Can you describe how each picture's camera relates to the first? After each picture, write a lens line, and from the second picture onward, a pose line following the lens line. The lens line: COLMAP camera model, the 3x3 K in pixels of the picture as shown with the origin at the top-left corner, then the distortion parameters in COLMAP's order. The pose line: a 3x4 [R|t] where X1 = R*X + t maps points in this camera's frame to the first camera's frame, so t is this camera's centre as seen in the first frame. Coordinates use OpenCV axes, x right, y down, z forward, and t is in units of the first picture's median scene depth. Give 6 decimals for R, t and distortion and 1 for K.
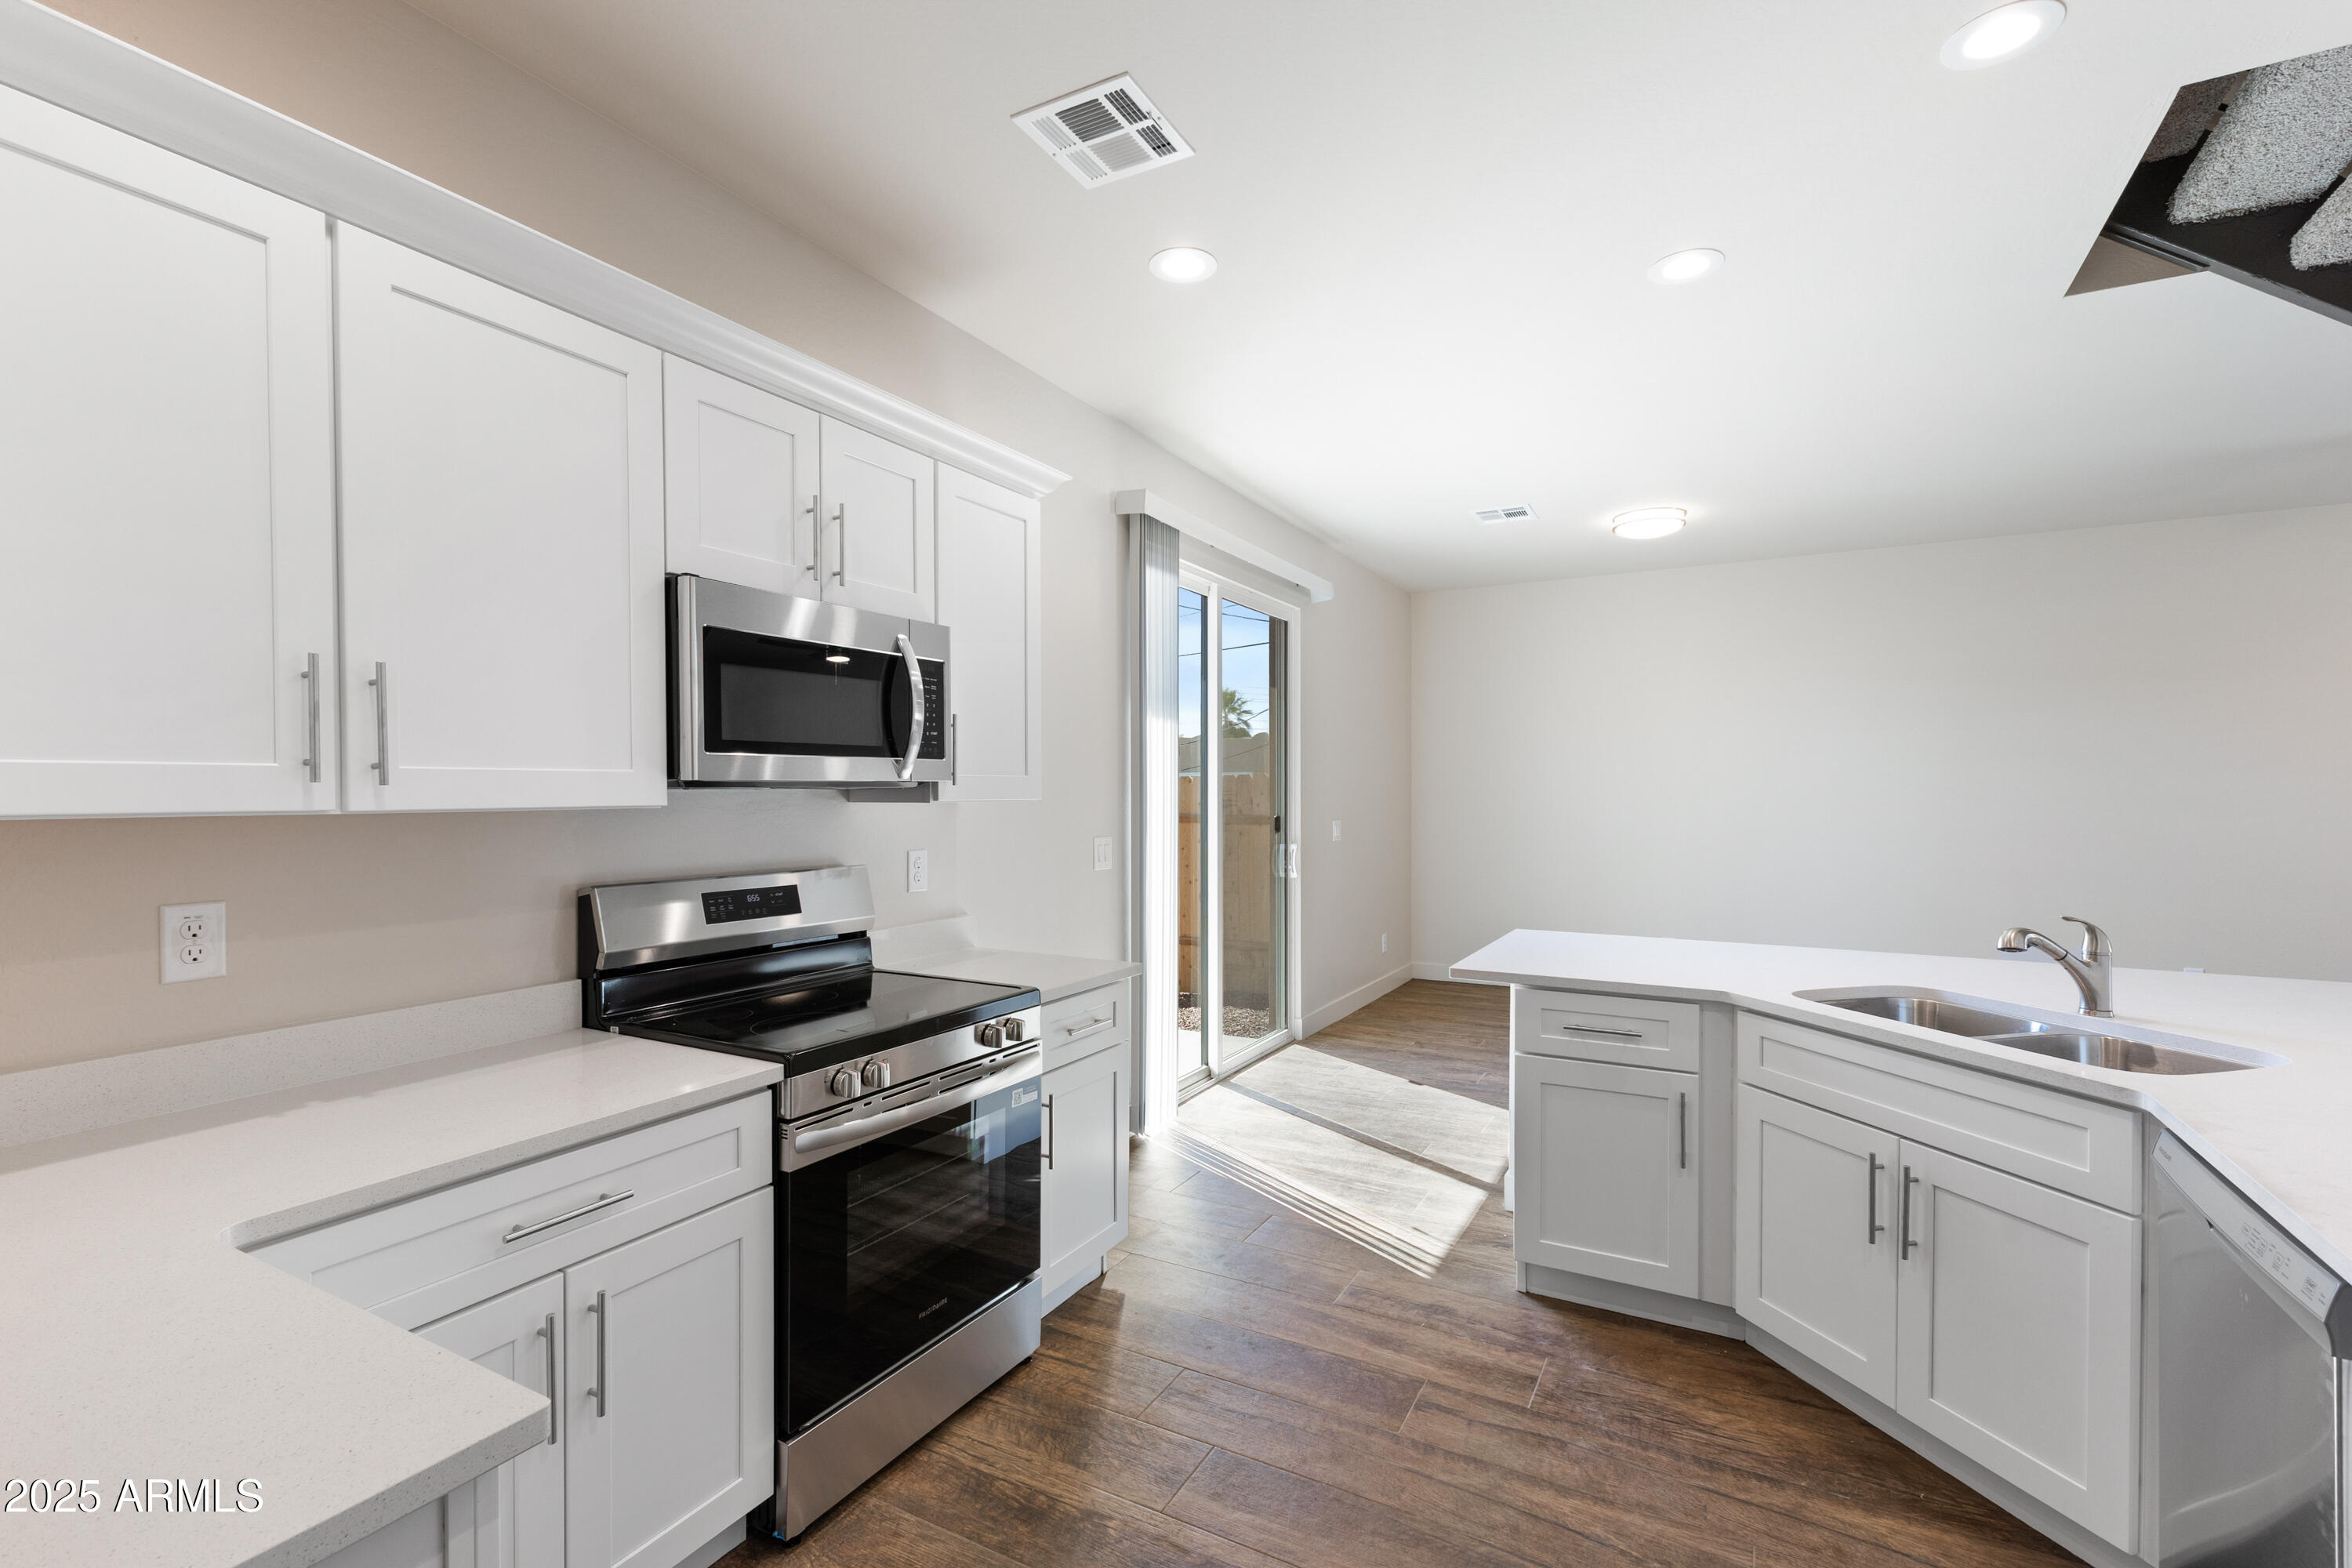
lens RADIAL K [[1033.6, 0, 1183.1], [0, 1033.6, 812.8], [0, 0, 1]] dist [0.009528, -0.000520]
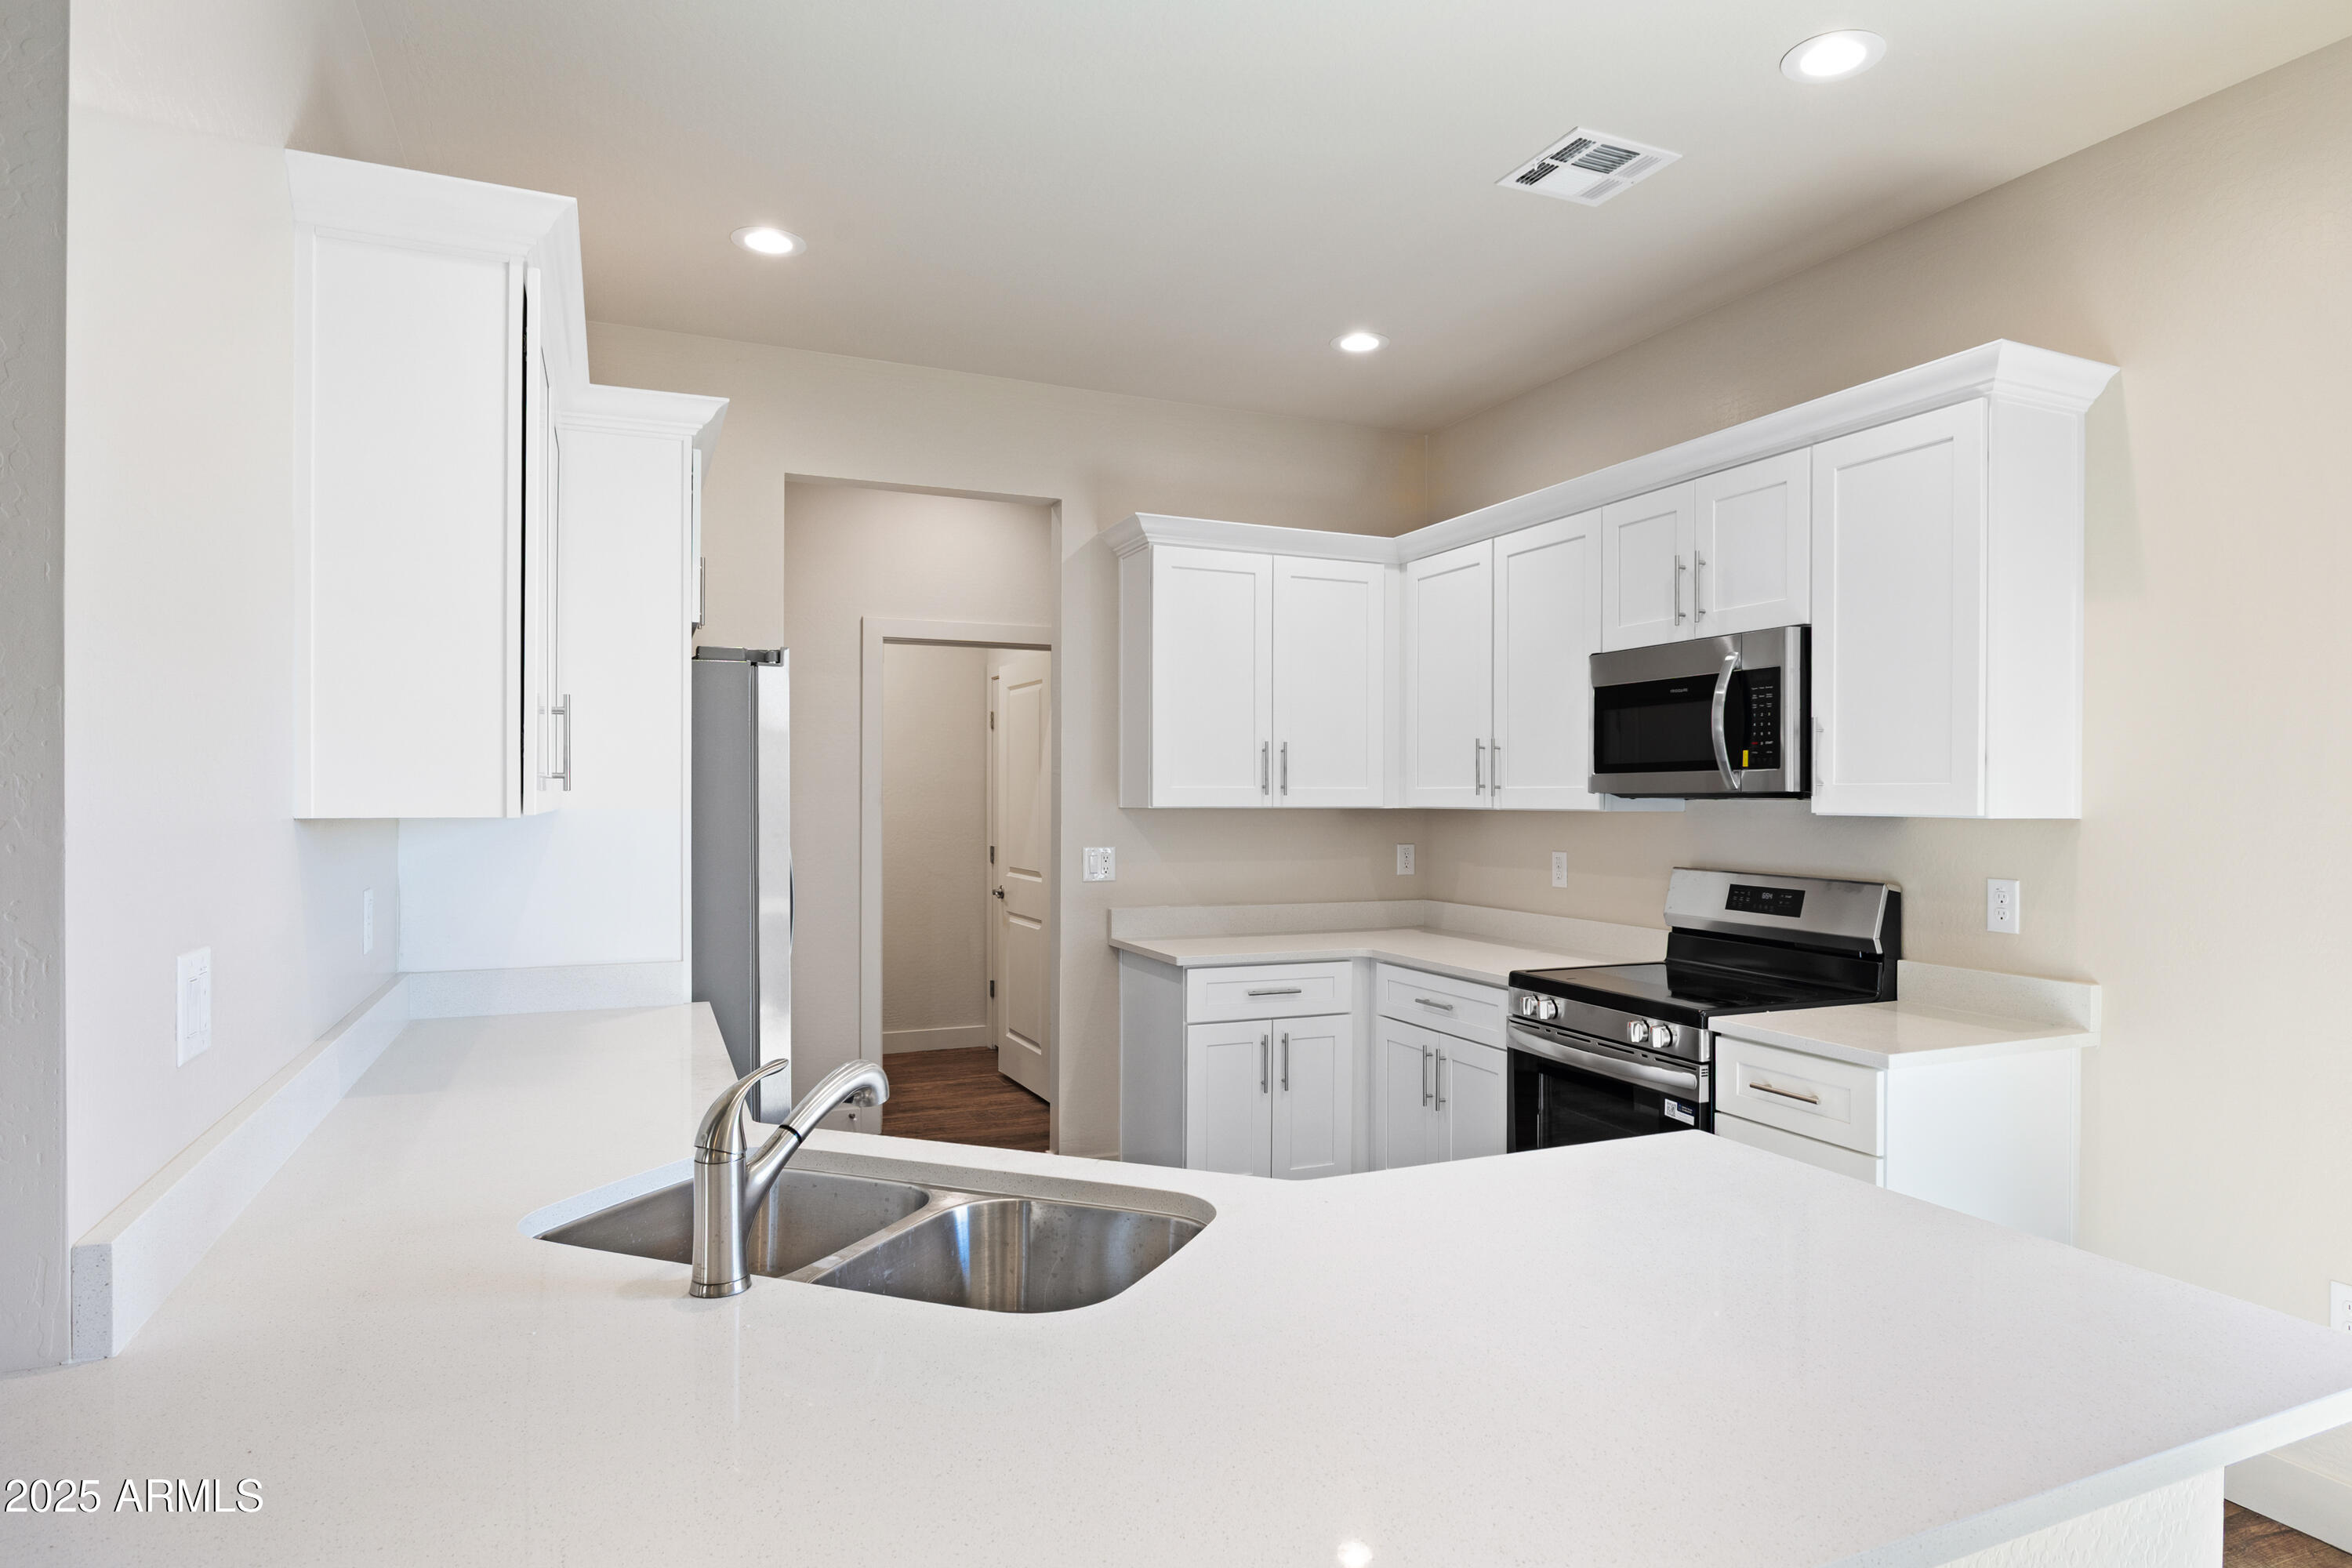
lens RADIAL K [[1354.6, 0, 1254.8], [0, 1354.6, 796.3], [0, 0, 1]] dist [-0.001861, -0.000201]
pose [[-0.585806, -0.002218, -0.810448, 1.134141], [-0.022520, 0.999655, 0.013542, -0.034064], [0.810138, 0.026184, -0.585654, 1.430507]]
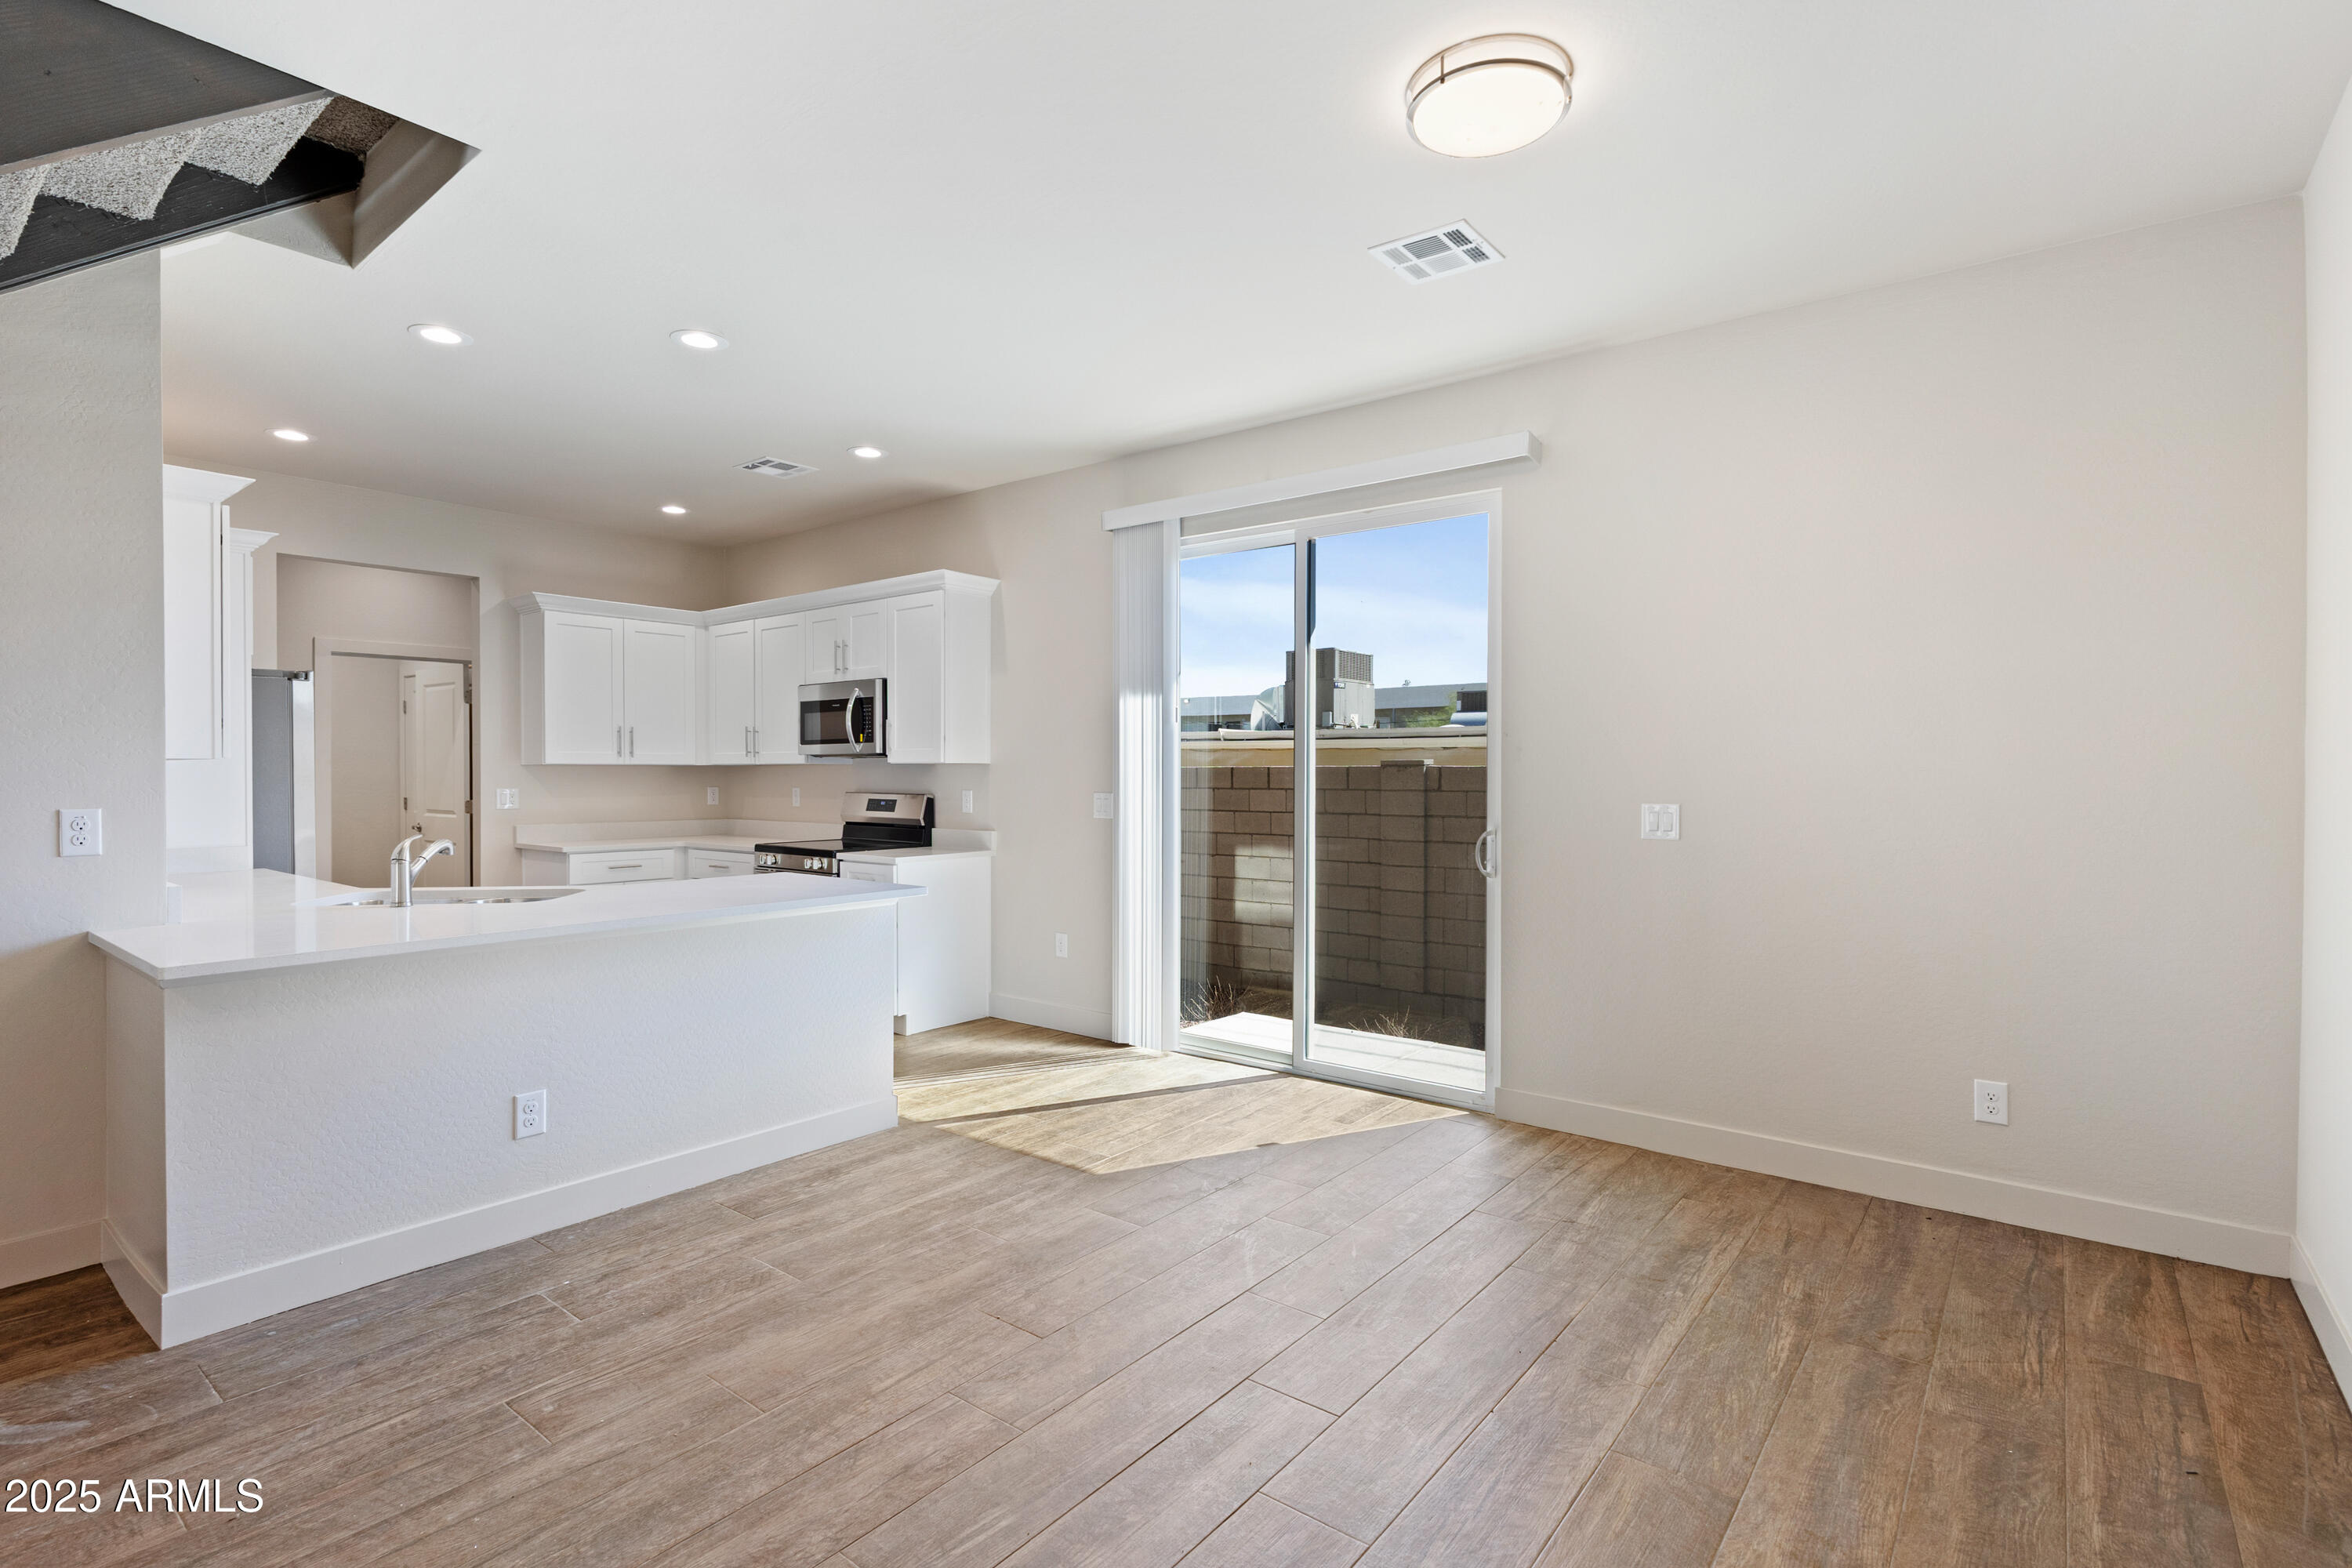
lens RADIAL K [[1110.6, 0, 1176.0], [0, 1110.6, 784.0], [0, 0, 1]] dist [0.004302, -0.000624]
pose [[-0.168843, 0.010082, -0.985591, 2.034254], [-0.022323, 0.999652, 0.014050, -0.012916], [0.985390, 0.024373, -0.168559, 2.129291]]
